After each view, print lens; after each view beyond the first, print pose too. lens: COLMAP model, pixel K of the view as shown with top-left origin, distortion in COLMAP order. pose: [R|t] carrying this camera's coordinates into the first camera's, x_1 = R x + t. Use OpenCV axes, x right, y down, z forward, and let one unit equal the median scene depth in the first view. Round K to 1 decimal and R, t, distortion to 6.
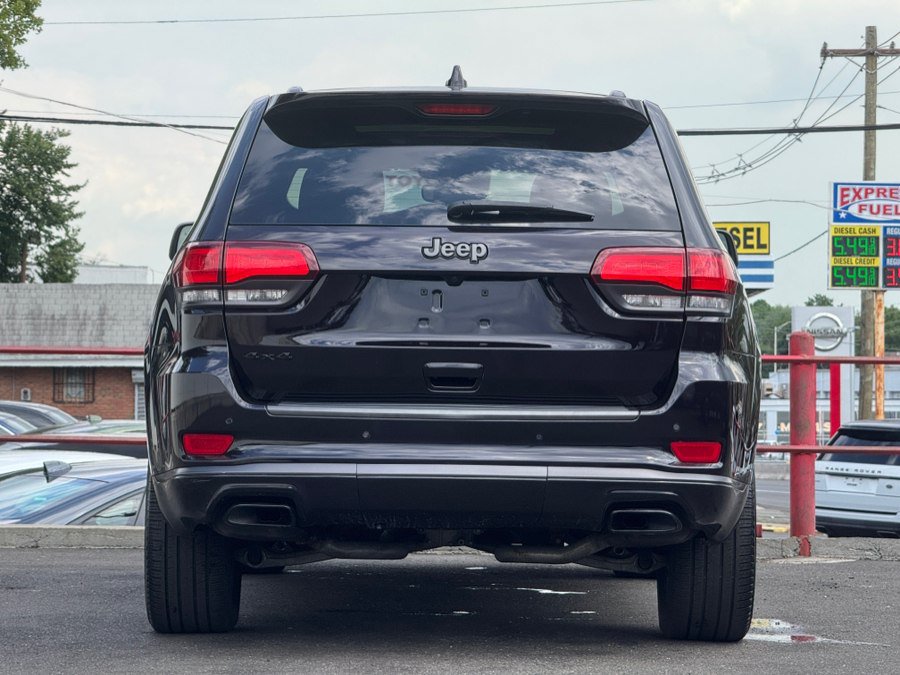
lens RADIAL K [[3544.4, 0, 450.0], [0, 3544.4, 337.5], [0, 0, 1]] dist [0.277406, 4.584195]
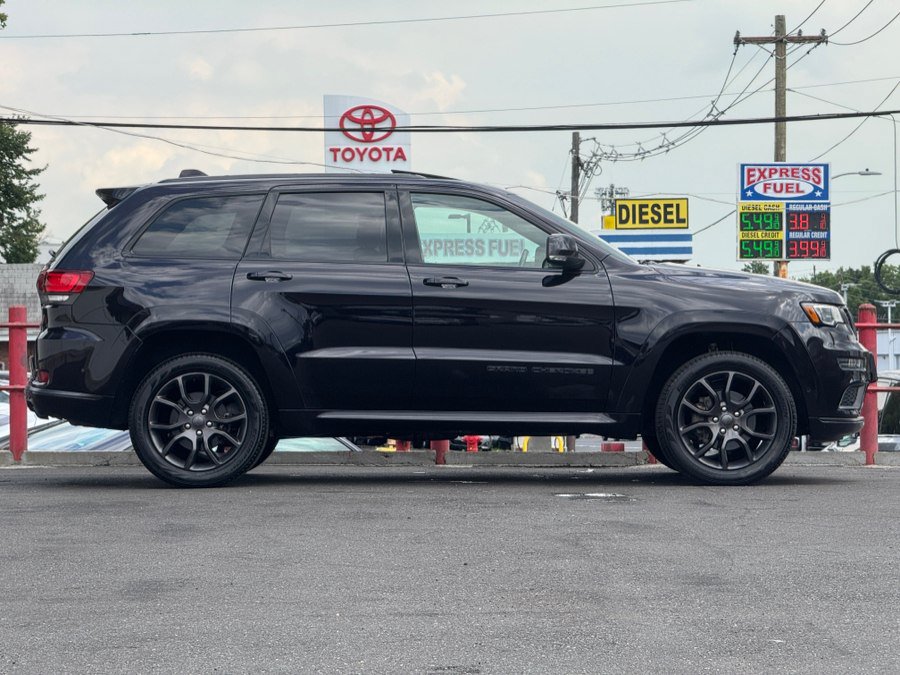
lens RADIAL K [[4024.4, 0, 450.0], [0, 4024.4, 337.5], [0, 0, 1]] dist [0.535667, 3.057921]
pose [[0.999792, -0.013821, 0.014974, -0.001656], [0.013701, 0.999873, 0.008086, -0.001139], [-0.015084, -0.007879, 0.999855, -0.249192]]
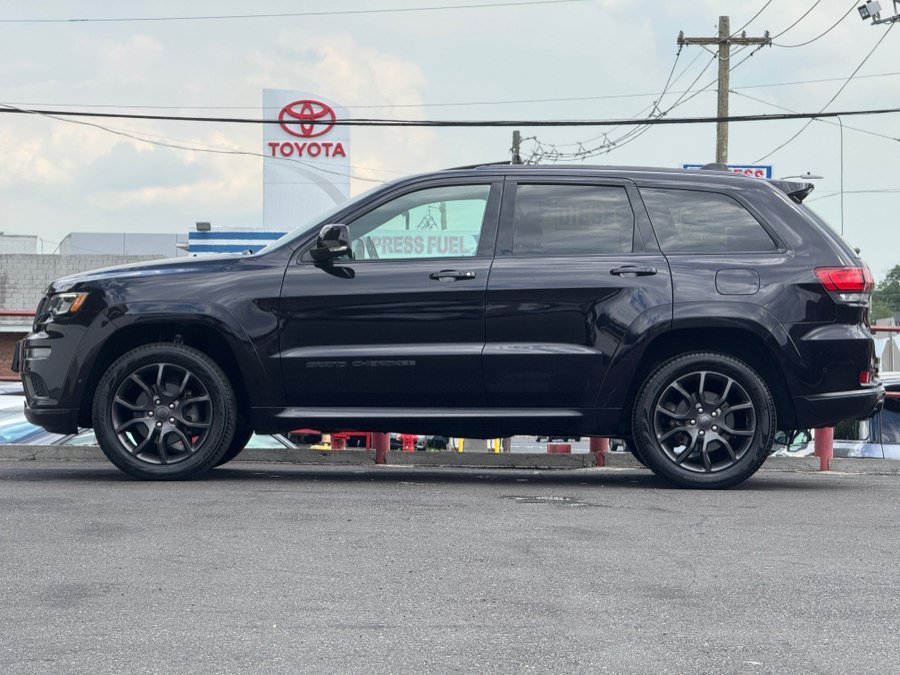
lens RADIAL K [[3955.6, 0, 450.0], [0, 3955.6, 337.5], [0, 0, 1]] dist [0.615285, -0.262264]
pose [[0.999482, 0.002031, 0.032106, -0.002795], [-0.002288, 0.999966, 0.007968, 0.000012], [-0.032088, -0.008037, 0.999453, -0.214777]]
